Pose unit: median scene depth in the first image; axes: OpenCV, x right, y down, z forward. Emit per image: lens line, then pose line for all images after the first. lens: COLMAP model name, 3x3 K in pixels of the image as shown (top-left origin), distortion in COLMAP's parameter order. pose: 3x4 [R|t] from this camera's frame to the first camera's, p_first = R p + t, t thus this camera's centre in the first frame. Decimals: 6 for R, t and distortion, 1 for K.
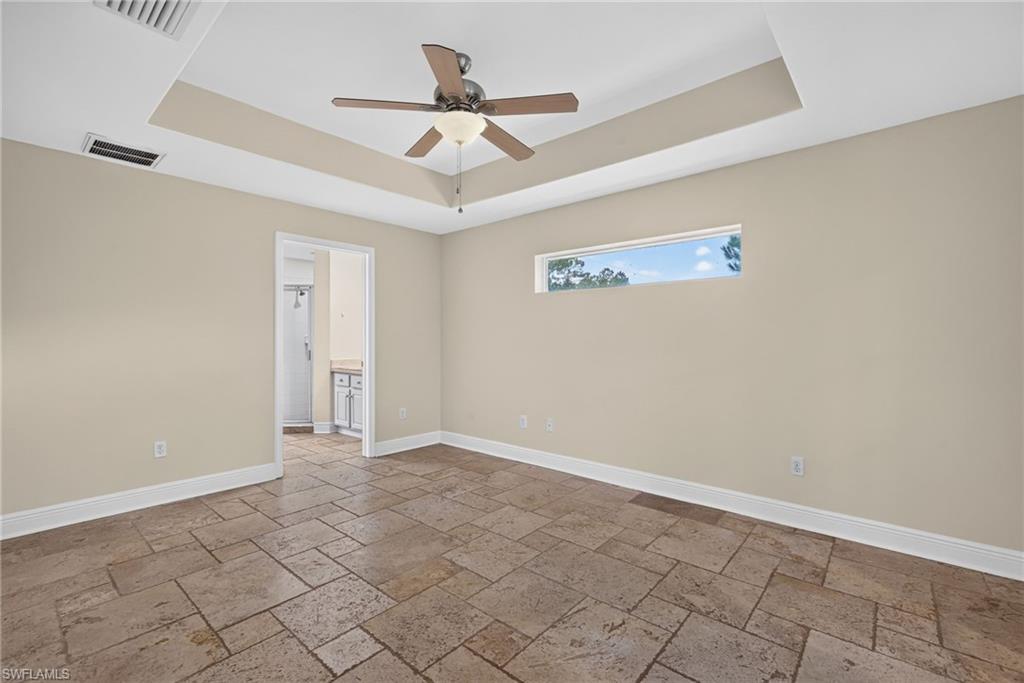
lens RADIAL K [[454.1, 0, 503.8], [0, 454.1, 339.3], [0, 0, 1]] dist [0.000253, 0.000025]
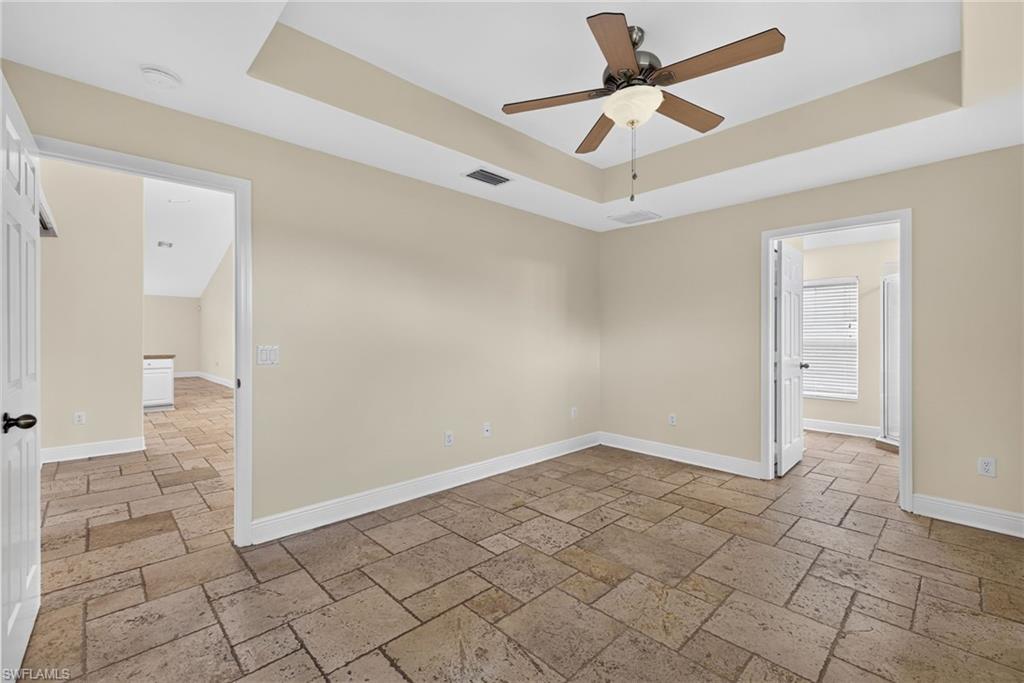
lens RADIAL K [[433.1, 0, 506.7], [0, 433.1, 338.3], [0, 0, 1]] dist [0.000930, 0.000071]
pose [[-0.094004, 0.003158, -0.995567, 0.785515], [-0.005665, 0.999977, 0.003707, -0.006140], [0.995556, 0.005988, -0.093984, 0.829382]]
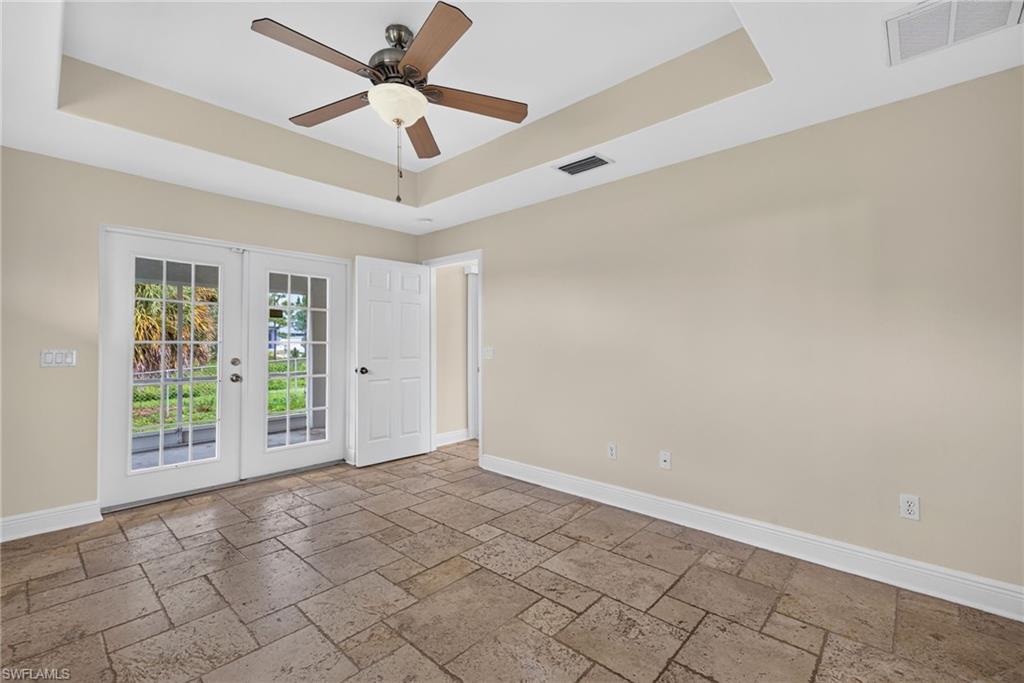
lens RADIAL K [[433.1, 0, 506.7], [0, 433.1, 338.3], [0, 0, 1]] dist [0.000930, 0.000071]
pose [[-0.999820, 0.000263, 0.018996, -0.322764], [0.000198, 0.999994, -0.003424, -0.008926], [-0.018996, -0.003420, -0.999814, 1.836131]]
